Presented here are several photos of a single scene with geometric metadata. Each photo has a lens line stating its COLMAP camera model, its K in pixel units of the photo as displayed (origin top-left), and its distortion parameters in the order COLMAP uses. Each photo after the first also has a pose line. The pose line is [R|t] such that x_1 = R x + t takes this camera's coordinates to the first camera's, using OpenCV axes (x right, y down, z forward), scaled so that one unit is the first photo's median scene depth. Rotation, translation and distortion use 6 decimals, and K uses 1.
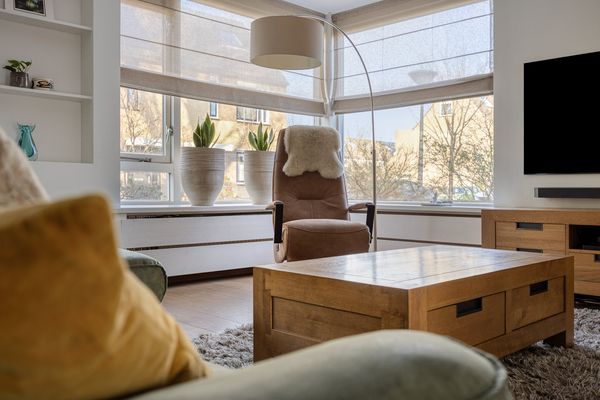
lens RADIAL K [[582.1, 0, 300.6], [0, 582.1, 198.5], [0, 0, 1]] dist [0.016241, 0.000000]
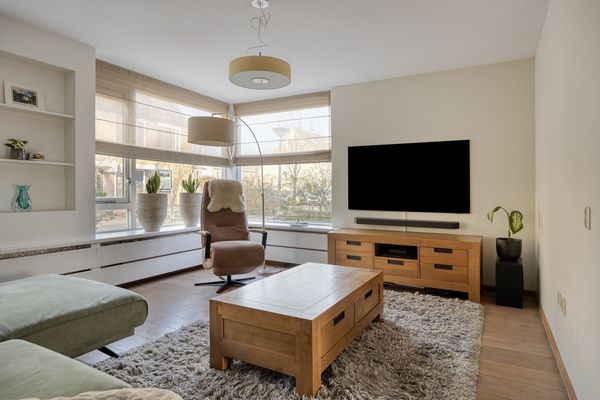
lens RADIAL K [[359.4, 0, 298.8], [0, 359.4, 198.6], [0, 0, 1]] dist [0.003173, -0.000085]
pose [[0.963038, -0.004013, 0.269335, -0.054604], [0.001499, 0.999953, 0.009540, -0.083956], [-0.269361, -0.008783, 0.962999, -0.007524]]
